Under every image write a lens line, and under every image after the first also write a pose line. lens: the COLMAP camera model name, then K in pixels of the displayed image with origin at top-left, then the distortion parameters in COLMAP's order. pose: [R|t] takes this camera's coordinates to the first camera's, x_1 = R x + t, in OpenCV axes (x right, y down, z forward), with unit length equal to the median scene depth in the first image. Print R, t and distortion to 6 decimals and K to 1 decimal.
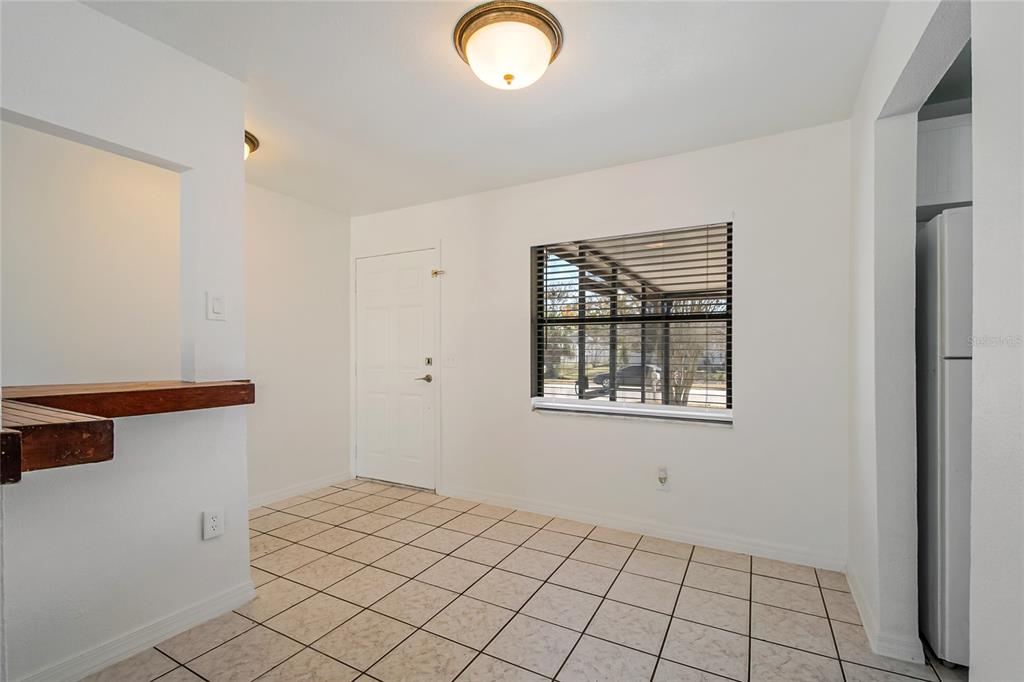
lens RADIAL K [[451.3, 0, 514.6], [0, 451.3, 354.1], [0, 0, 1]] dist [0.034785, -0.019728]
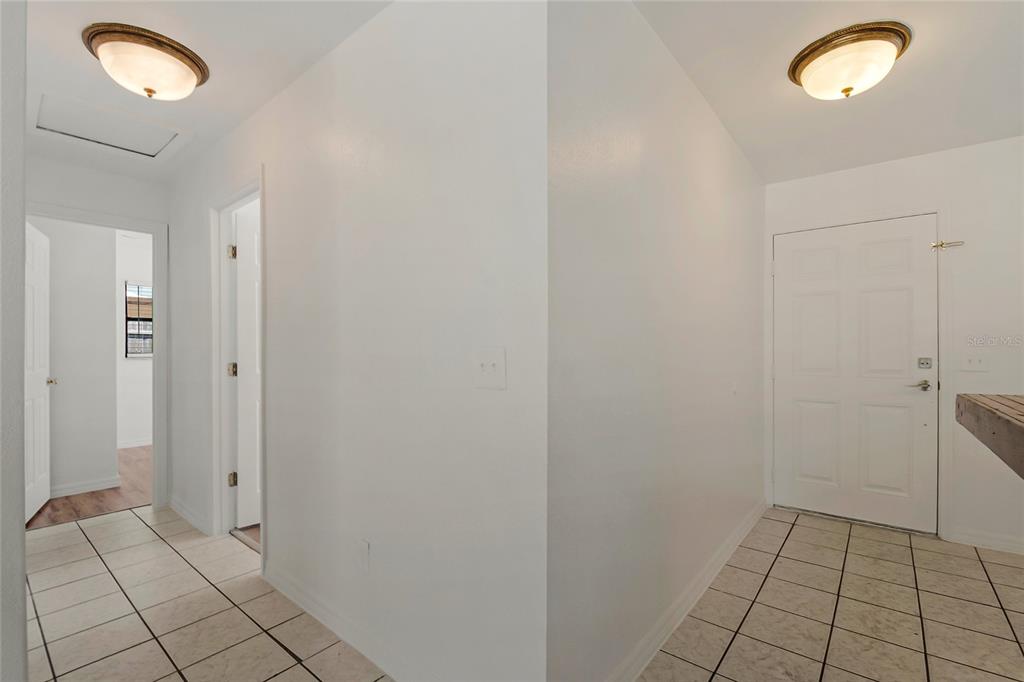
lens RADIAL K [[456.7, 0, 518.6], [0, 456.7, 347.6], [0, 0, 1]] dist [0.001558, -0.013221]
pose [[0.984349, 0.000239, -0.176233, -0.724841], [-0.001460, 0.999976, -0.006799, -0.002929], [0.176227, 0.006950, 0.984325, 0.139929]]
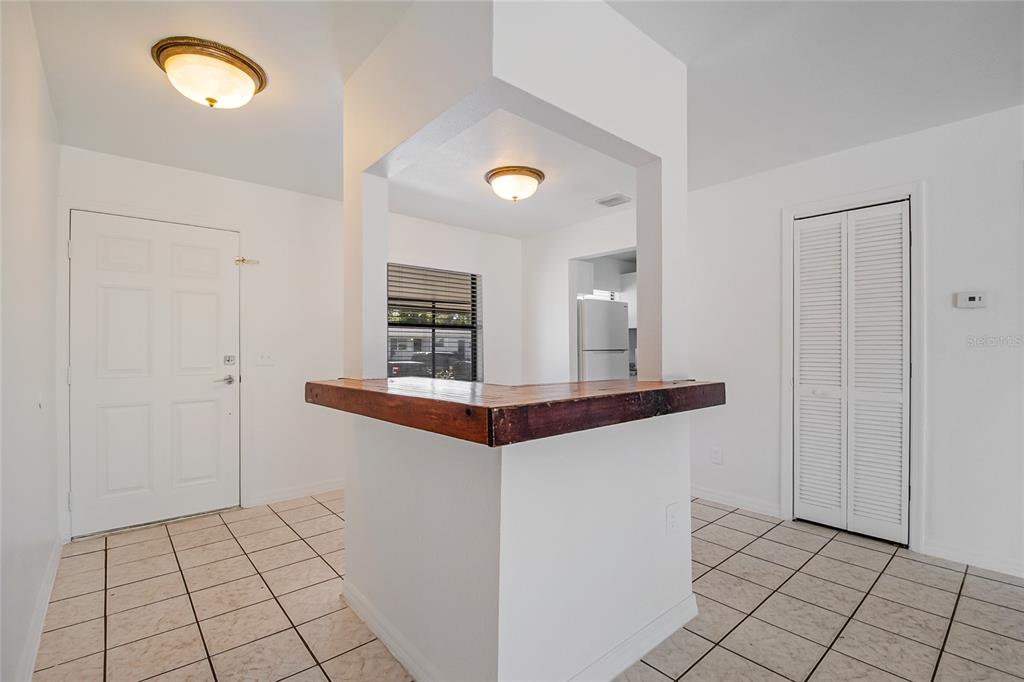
lens RADIAL K [[456.7, 0, 518.6], [0, 456.7, 347.6], [0, 0, 1]] dist [0.001558, -0.013221]
pose [[0.334544, -0.001382, 0.942379, -0.829961], [0.006245, 0.999980, -0.000751, -0.003522], [-0.942360, 0.006137, 0.334546, 0.187603]]
